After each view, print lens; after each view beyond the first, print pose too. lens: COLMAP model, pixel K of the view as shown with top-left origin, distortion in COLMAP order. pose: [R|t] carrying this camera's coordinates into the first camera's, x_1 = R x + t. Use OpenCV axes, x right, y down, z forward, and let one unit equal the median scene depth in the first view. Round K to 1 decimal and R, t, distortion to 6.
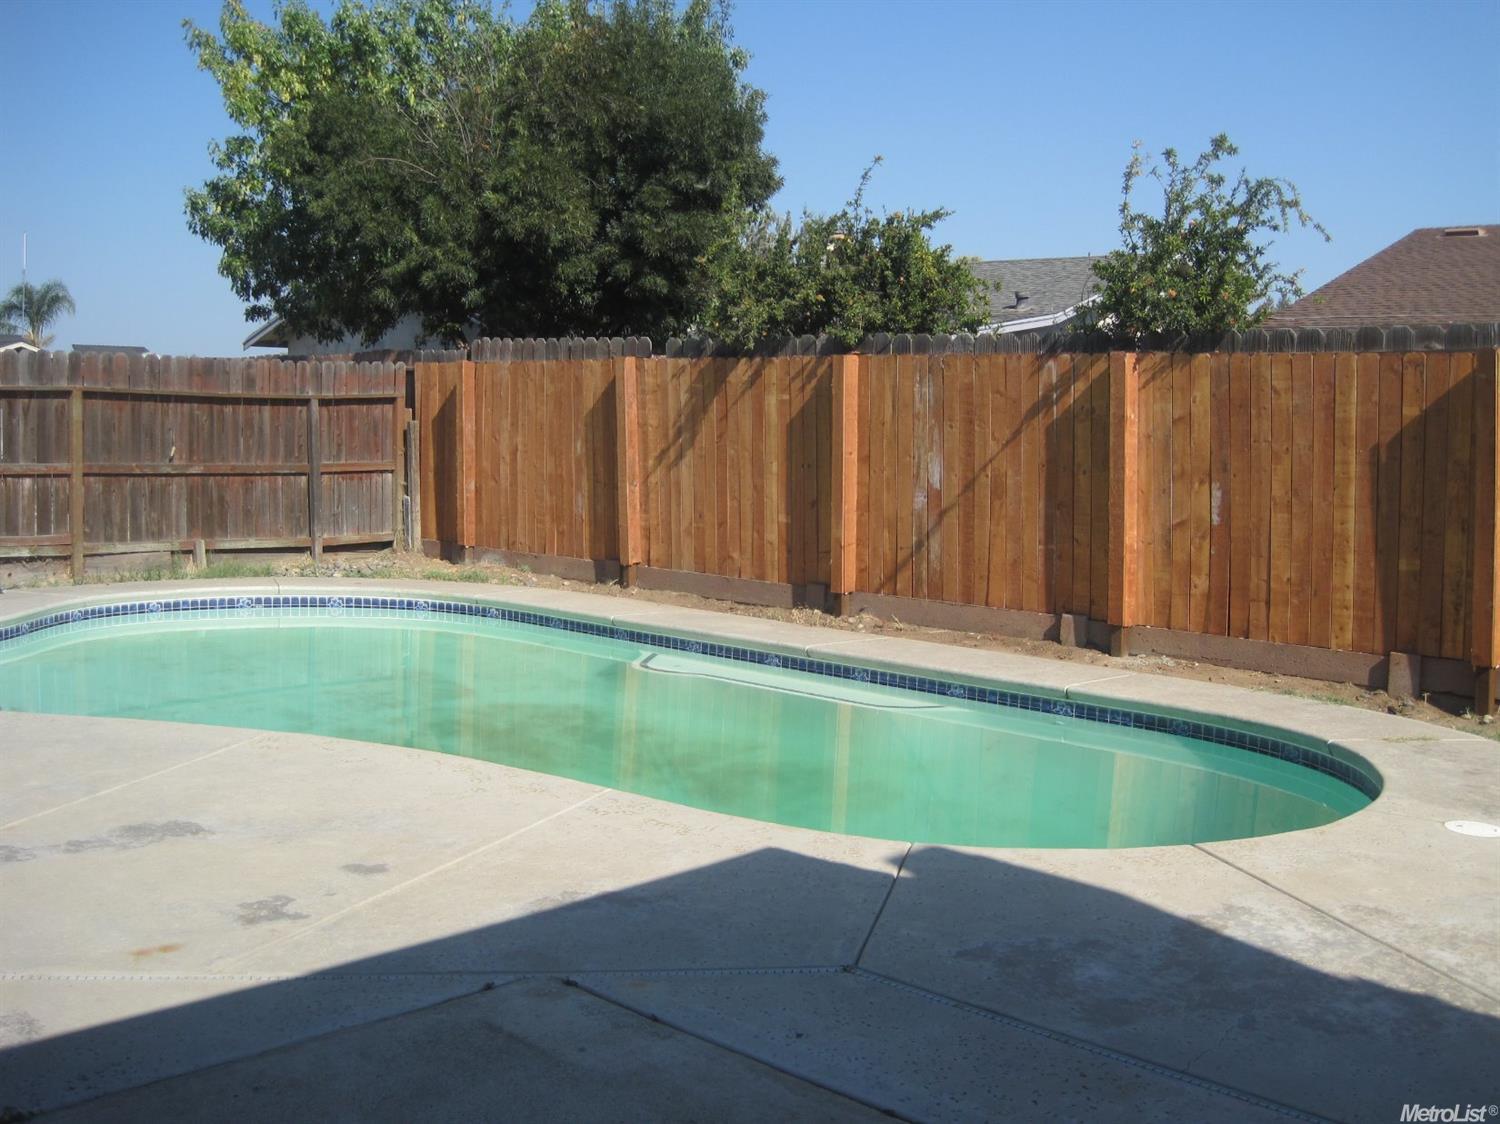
lens RADIAL K [[1567.0, 0, 756.8], [0, 1567.0, 561.1], [0, 0, 1]] dist [-0.125001, 0.000000]
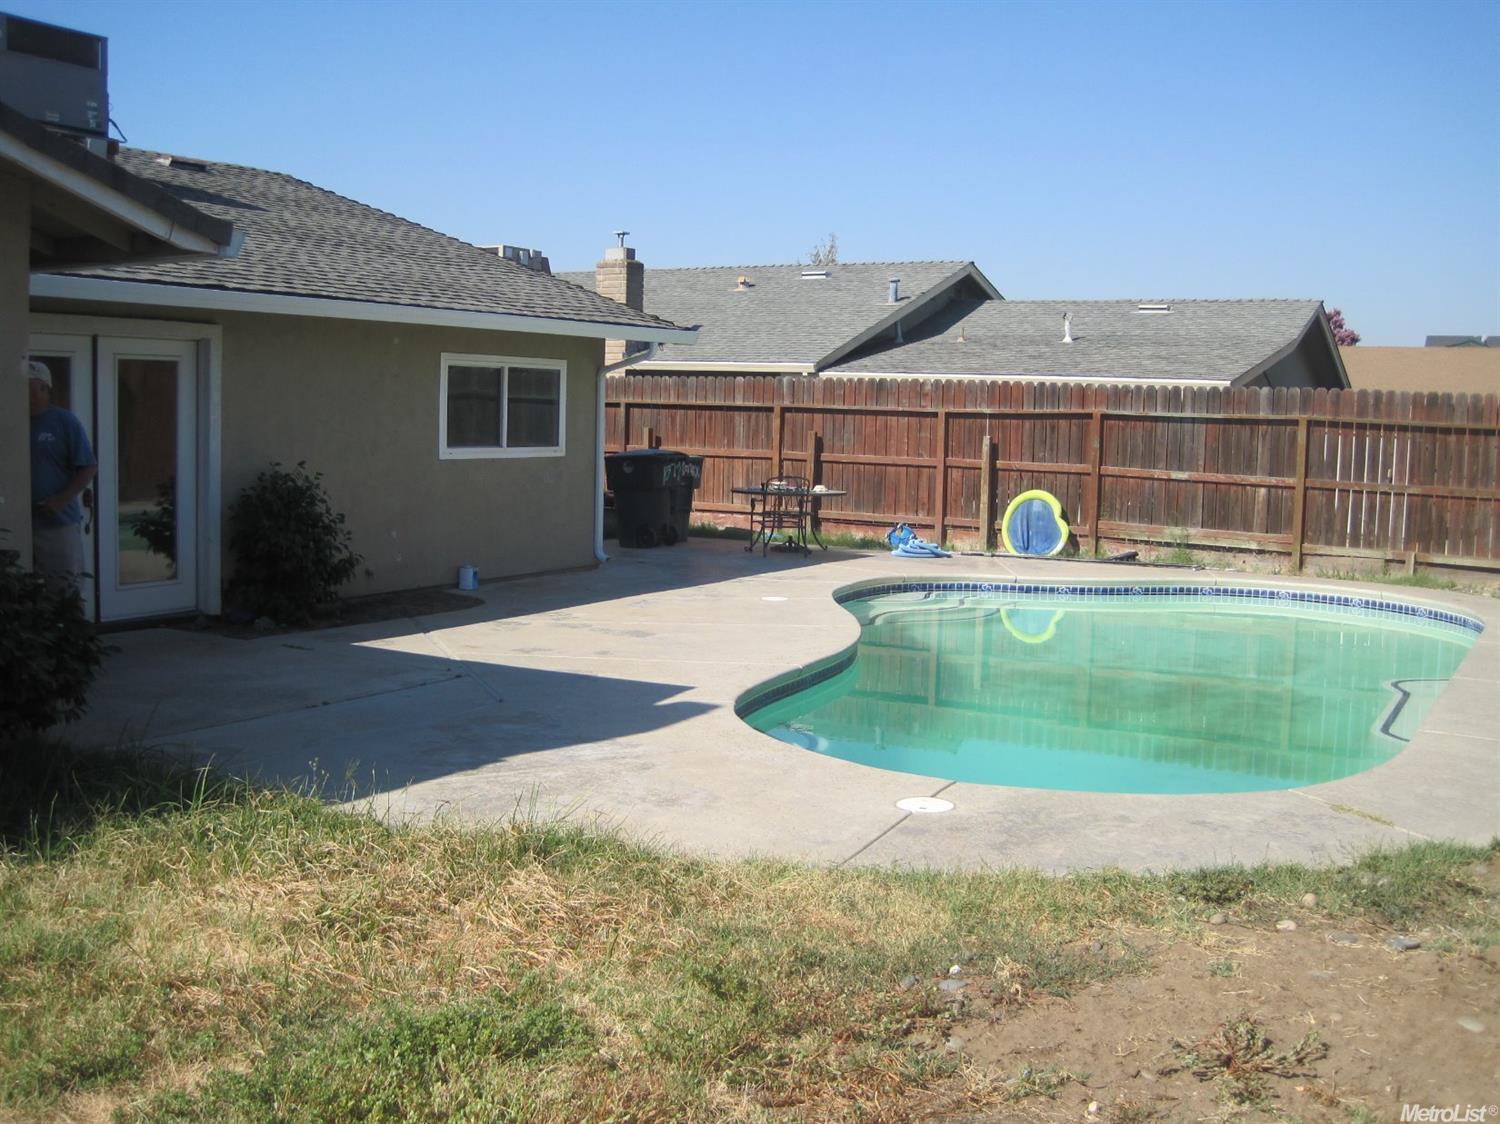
lens RADIAL K [[1567.0, 0, 757.9], [0, 1567.0, 568.8], [0, 0, 1]] dist [-0.125001, 0.000000]
pose [[0.243759, 0.082691, -0.966304, 0.625459], [-0.106911, 0.992577, 0.057970, -0.016031], [0.963925, 0.089178, 0.250791, 0.254917]]
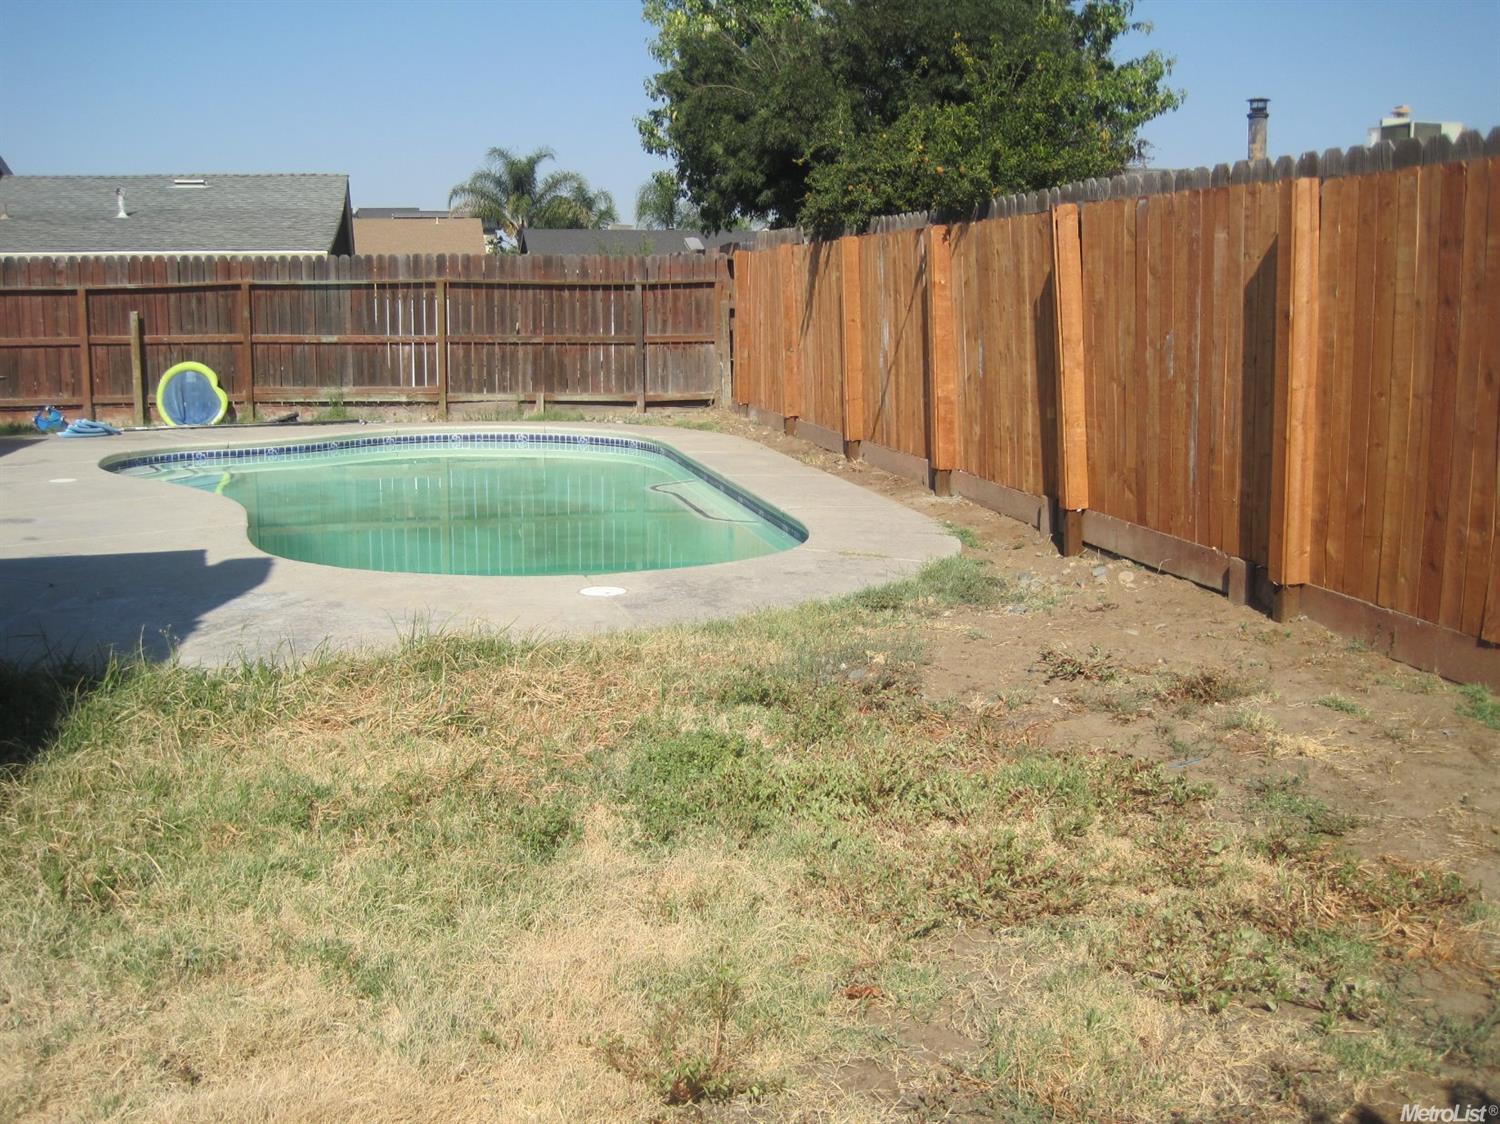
lens RADIAL K [[1567.0, 0, 741.4], [0, 1567.0, 557.4], [0, 0, 1]] dist [-0.125001, 0.000000]
pose [[0.820890, 0.073064, -0.566393, 0.562773], [-0.034862, 0.996344, 0.078001, 0.016495], [0.570021, -0.044285, 0.820436, -0.012860]]
